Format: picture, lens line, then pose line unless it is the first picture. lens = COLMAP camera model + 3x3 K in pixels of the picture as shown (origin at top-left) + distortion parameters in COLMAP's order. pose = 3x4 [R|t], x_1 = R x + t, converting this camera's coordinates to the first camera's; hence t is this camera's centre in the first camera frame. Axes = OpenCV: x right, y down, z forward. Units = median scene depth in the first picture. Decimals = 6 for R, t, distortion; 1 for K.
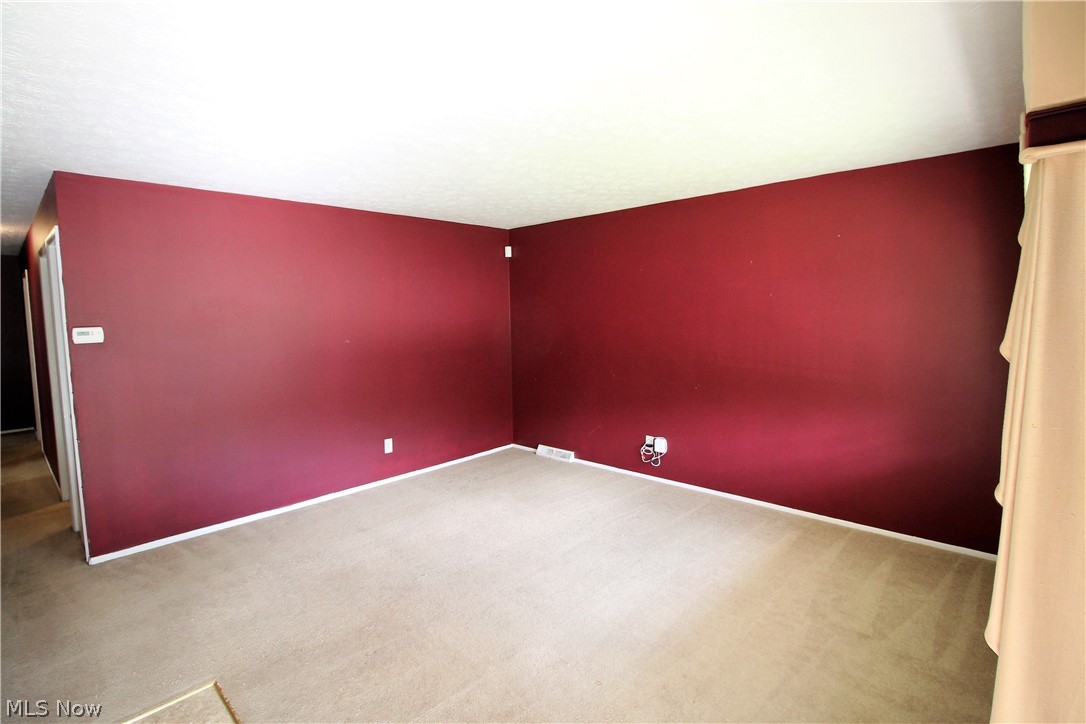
lens RADIAL K [[511.0, 0, 539.4], [0, 511.0, 352.9], [0, 0, 1]] dist [0.001077, -0.013595]
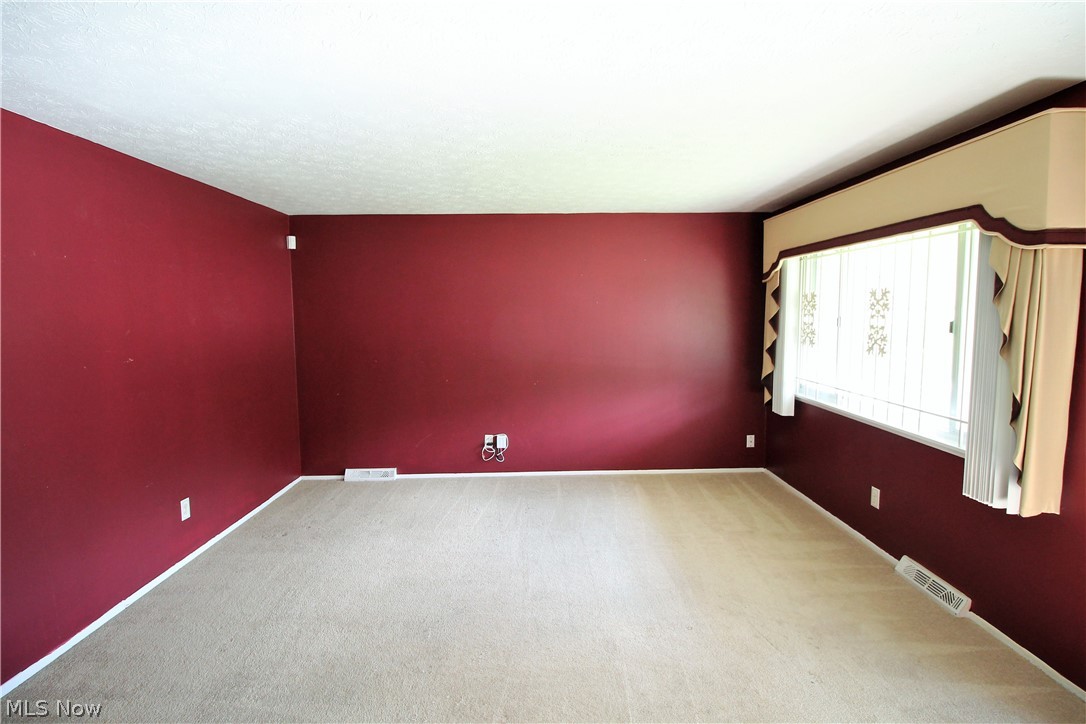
lens RADIAL K [[511.0, 0, 539.4], [0, 511.0, 352.9], [0, 0, 1]] dist [0.001077, -0.013595]
pose [[0.720134, -0.046635, 0.692266, -0.435428], [0.056344, 0.998374, 0.008644, -0.007762], [-0.691543, 0.032780, 0.721591, 0.175261]]
